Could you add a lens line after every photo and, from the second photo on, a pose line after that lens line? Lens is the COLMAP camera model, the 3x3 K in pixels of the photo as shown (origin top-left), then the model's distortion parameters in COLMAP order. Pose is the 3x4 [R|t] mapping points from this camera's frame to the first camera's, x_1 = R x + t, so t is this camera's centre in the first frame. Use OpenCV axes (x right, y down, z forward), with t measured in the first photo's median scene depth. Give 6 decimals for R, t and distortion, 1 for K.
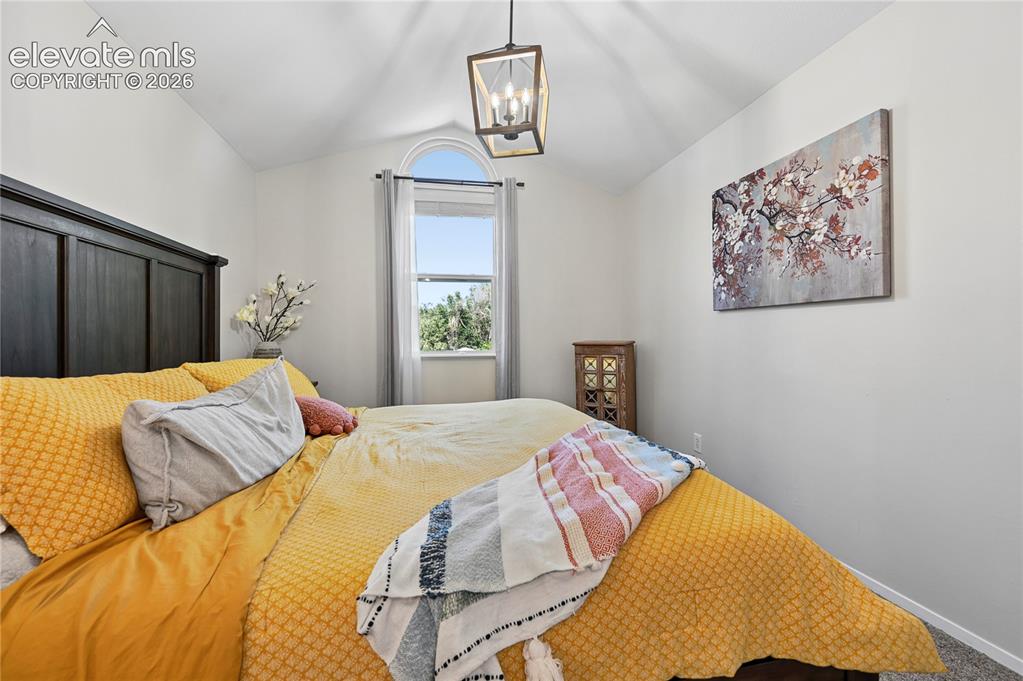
lens RADIAL K [[417.7, 0, 507.0], [0, 417.7, 324.5], [0, 0, 1]] dist [0.001403, 0.000149]
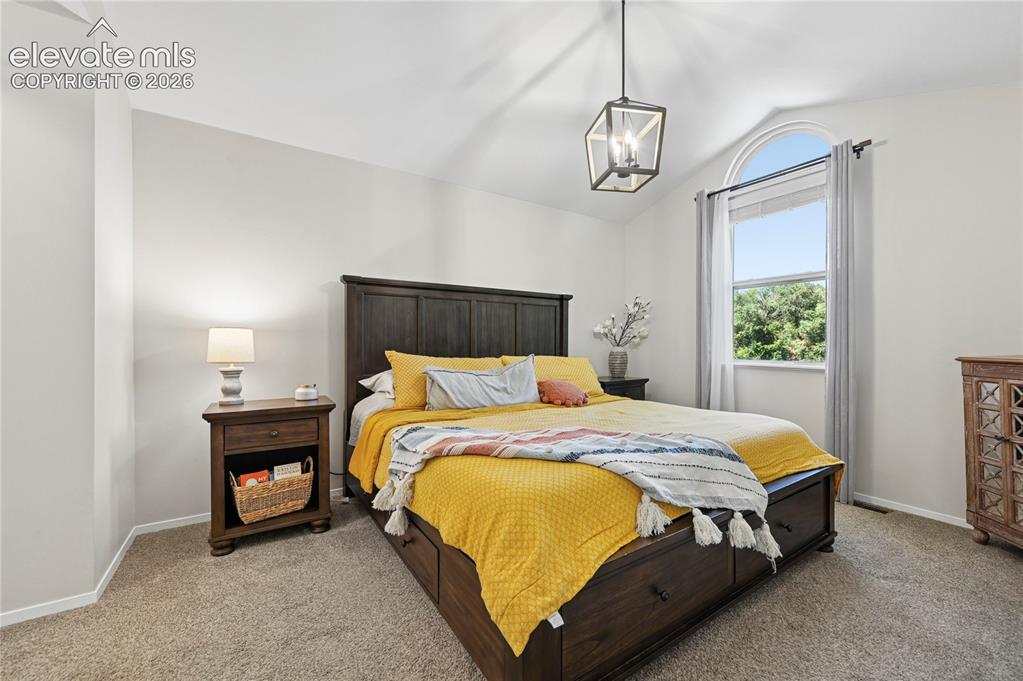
lens RADIAL K [[406.1, 0, 515.6], [0, 406.1, 331.5], [0, 0, 1]] dist [-0.000680, -0.000182]
pose [[0.363760, -0.017396, -0.931330, 0.539514], [0.018439, 0.999764, -0.011472, -0.000917], [0.931310, -0.013000, 0.363995, 0.164342]]
